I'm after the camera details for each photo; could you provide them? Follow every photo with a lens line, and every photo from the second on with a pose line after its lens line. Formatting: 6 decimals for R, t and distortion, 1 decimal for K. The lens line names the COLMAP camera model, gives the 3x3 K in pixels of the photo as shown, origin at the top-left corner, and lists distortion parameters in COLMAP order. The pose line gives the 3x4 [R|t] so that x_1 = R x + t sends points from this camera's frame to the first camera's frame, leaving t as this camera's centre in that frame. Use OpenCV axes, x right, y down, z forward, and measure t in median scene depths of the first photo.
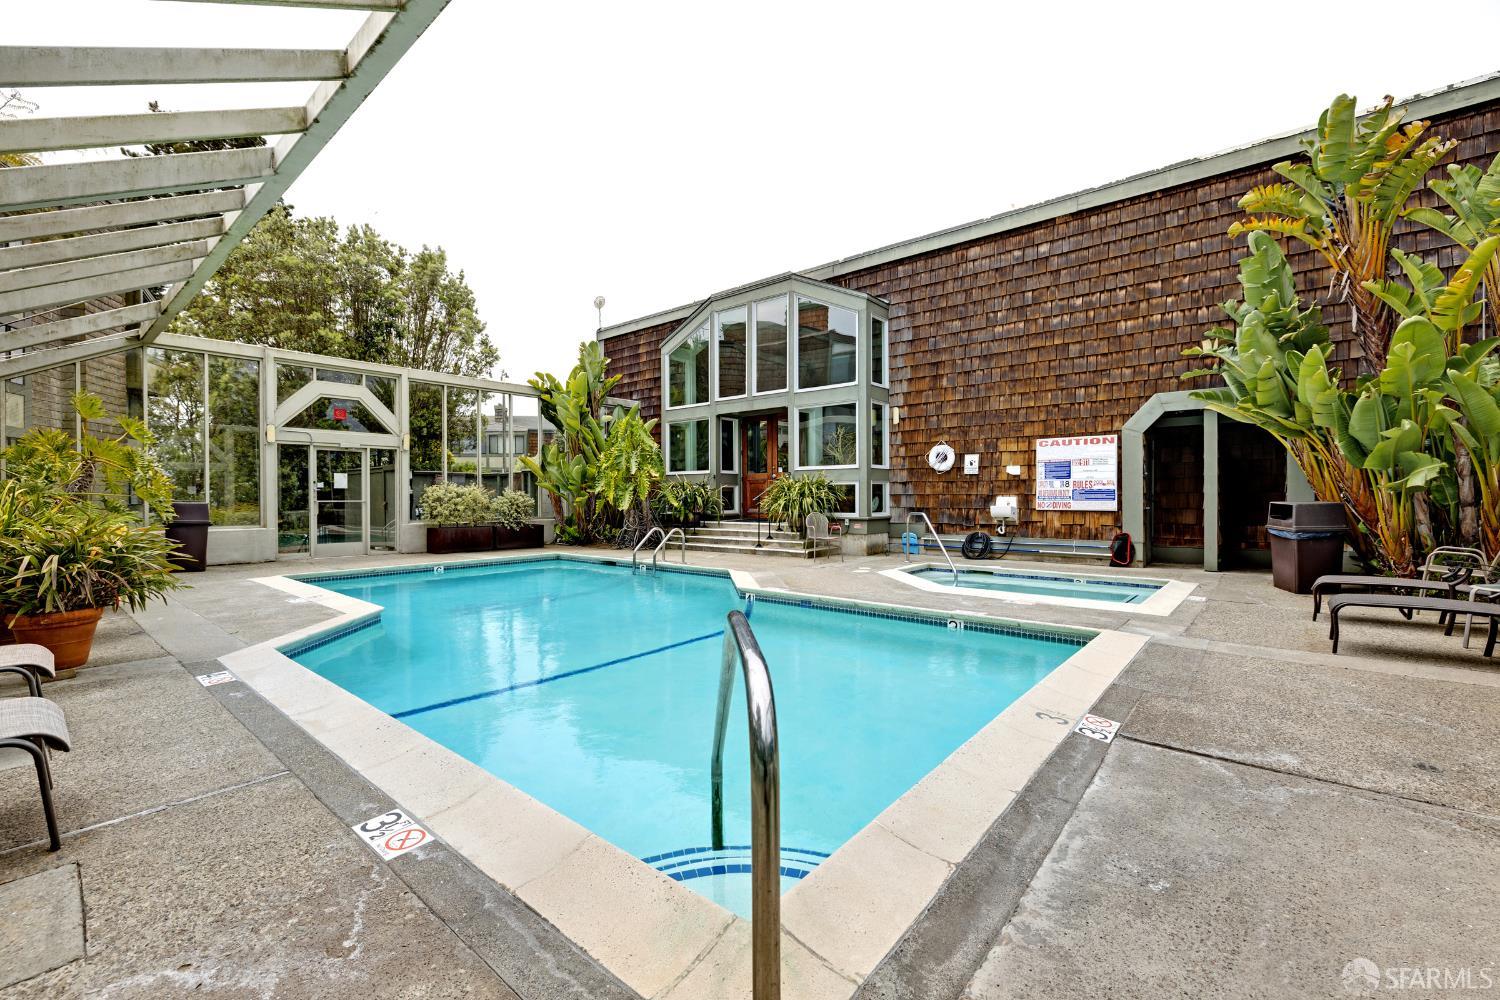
lens RADIAL K [[632.4, 0, 743.4], [0, 632.4, 498.6], [0, 0, 1]] dist [0.000677, -0.000096]
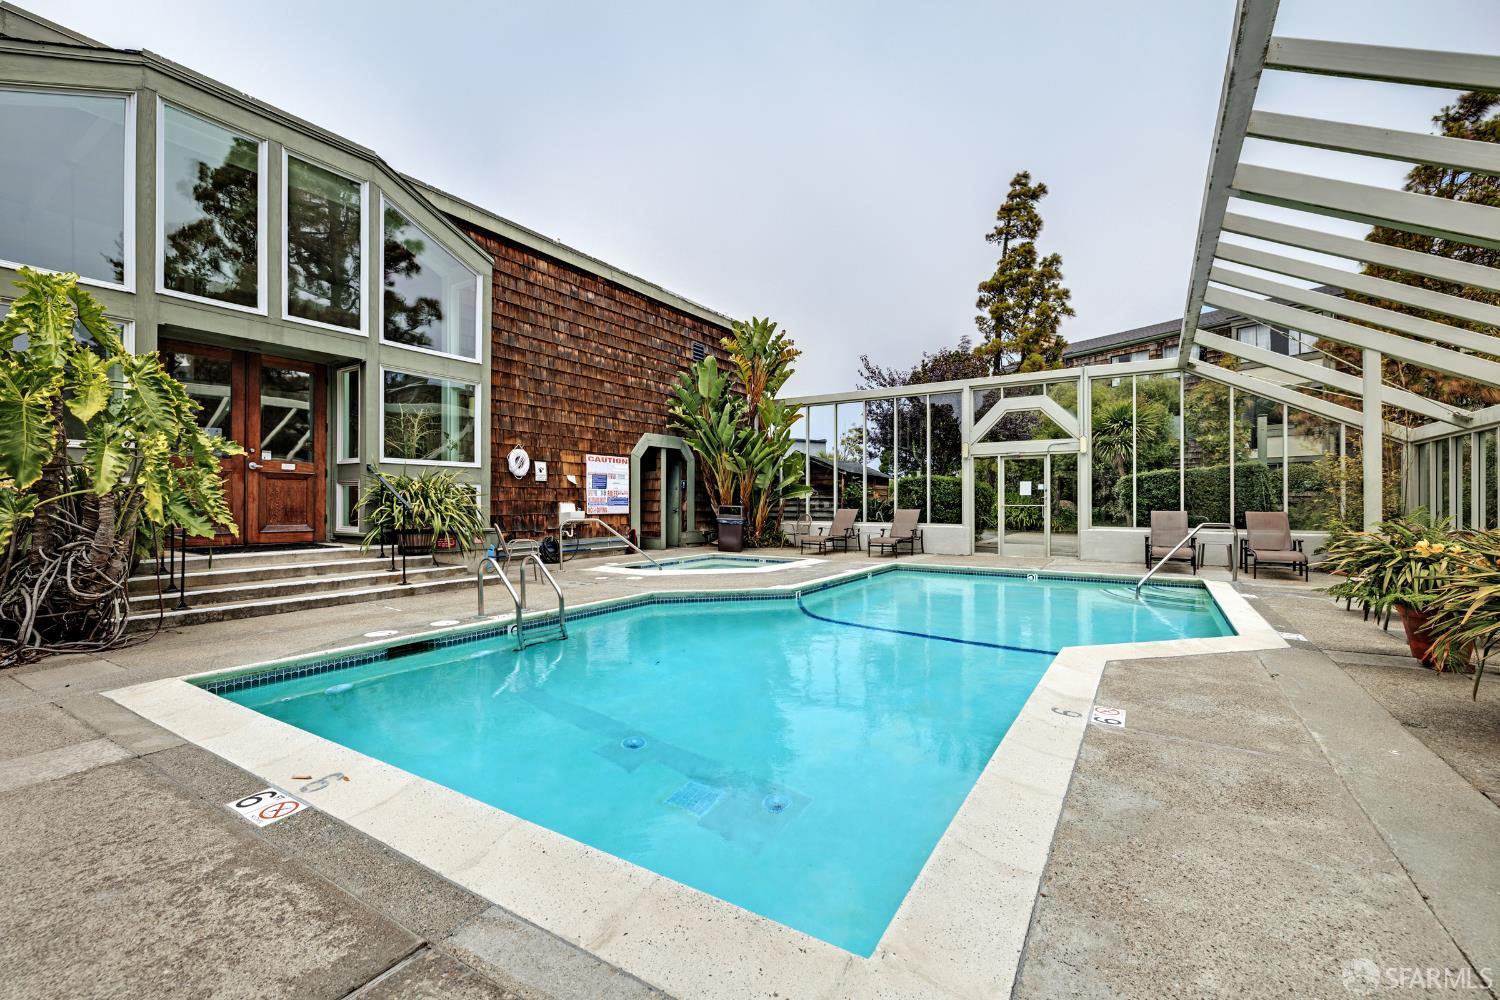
lens RADIAL K [[632.4, 0, 748.0], [0, 632.4, 499.9], [0, 0, 1]] dist [0.000677, -0.000096]
pose [[-0.145921, 0.005093, 0.989283, -0.733767], [0.003822, 0.999982, -0.004584, -0.002283], [-0.989289, 0.003112, -0.145938, 0.861448]]
